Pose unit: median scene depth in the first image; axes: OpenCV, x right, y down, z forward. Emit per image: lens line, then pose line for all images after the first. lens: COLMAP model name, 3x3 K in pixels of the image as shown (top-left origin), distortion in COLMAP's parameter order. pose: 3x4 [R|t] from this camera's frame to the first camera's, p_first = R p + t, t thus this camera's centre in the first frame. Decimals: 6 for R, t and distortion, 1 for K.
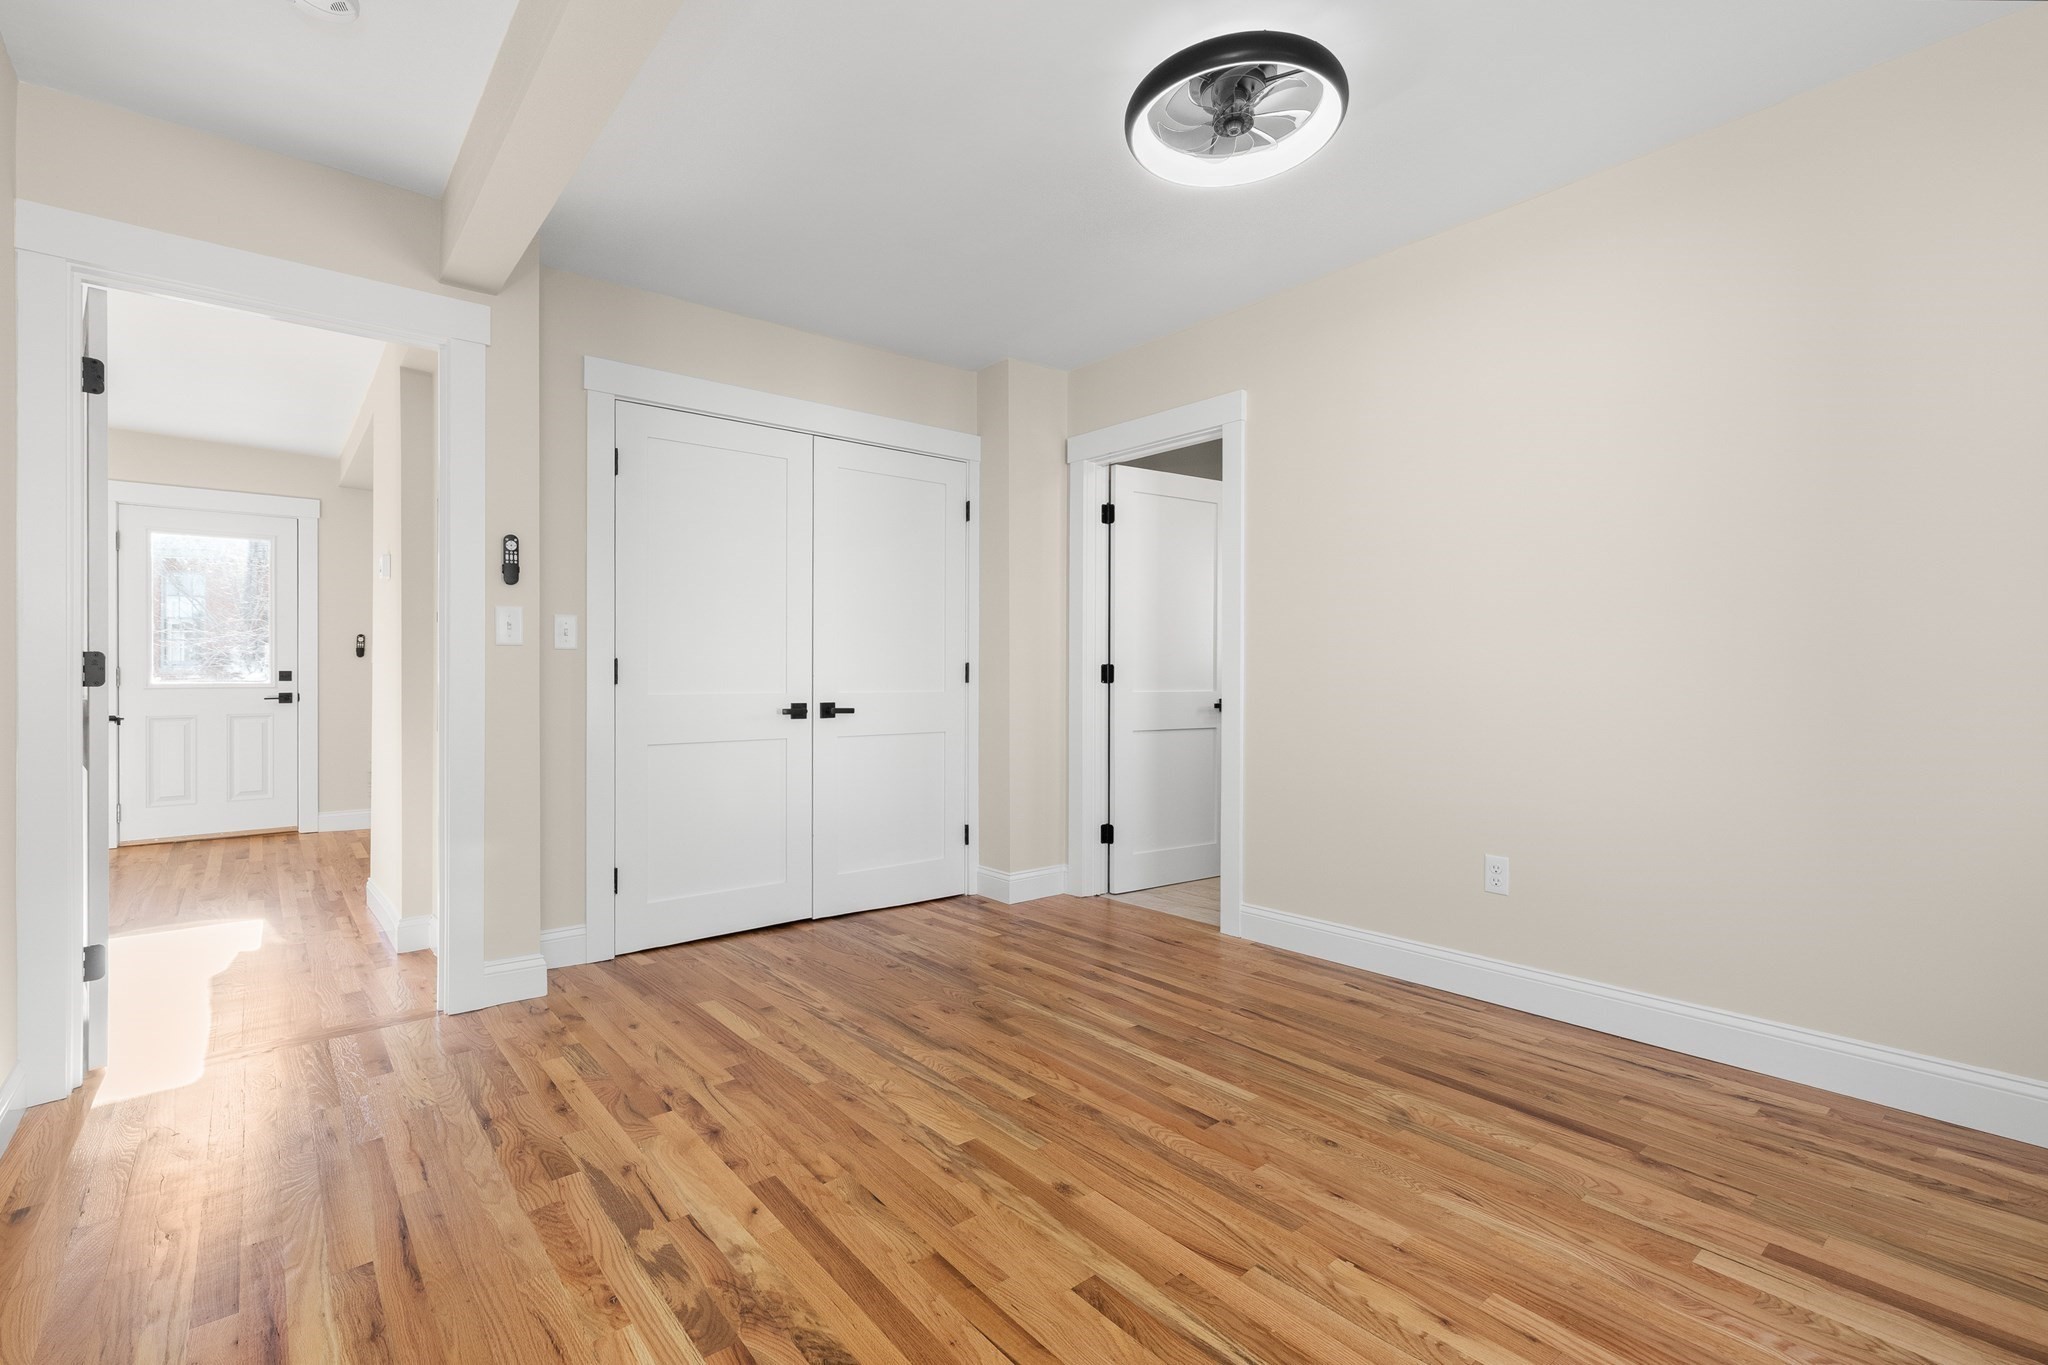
lens RADIAL K [[914.9, 0, 1028.3], [0, 914.9, 677.5], [0, 0, 1]] dist [0.005013, 0.000155]
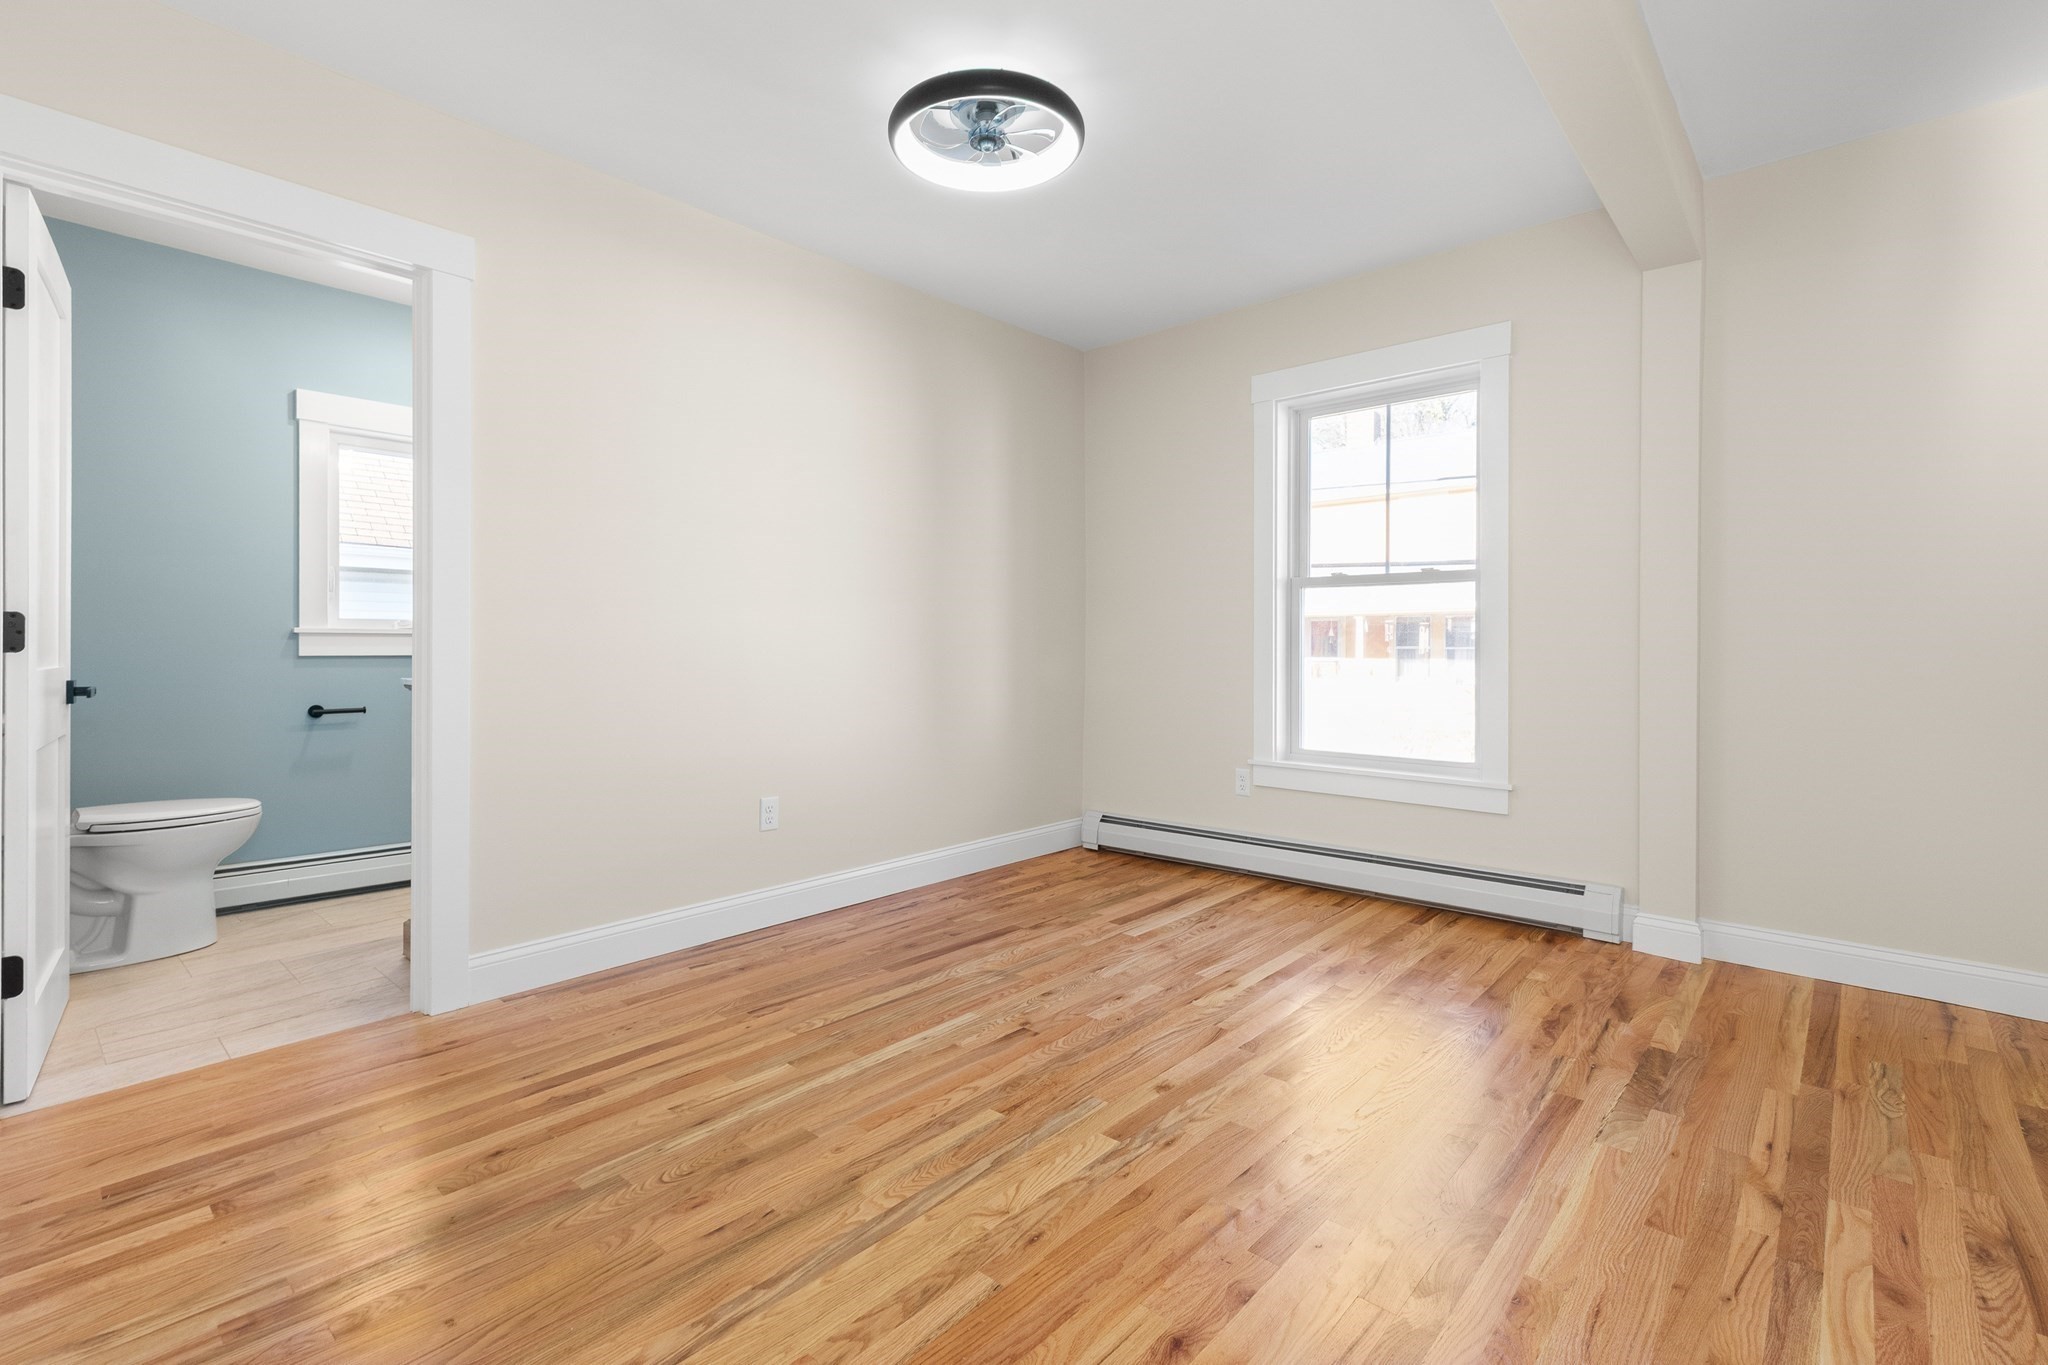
lens RADIAL K [[914.9, 0, 1036.2], [0, 914.9, 660.6], [0, 0, 1]] dist [0.005013, 0.000155]
pose [[-0.135880, -0.015524, 0.990604, -0.803326], [0.000134, 0.999877, 0.015687, 0.006327], [-0.990725, 0.002264, -0.135861, 0.992832]]
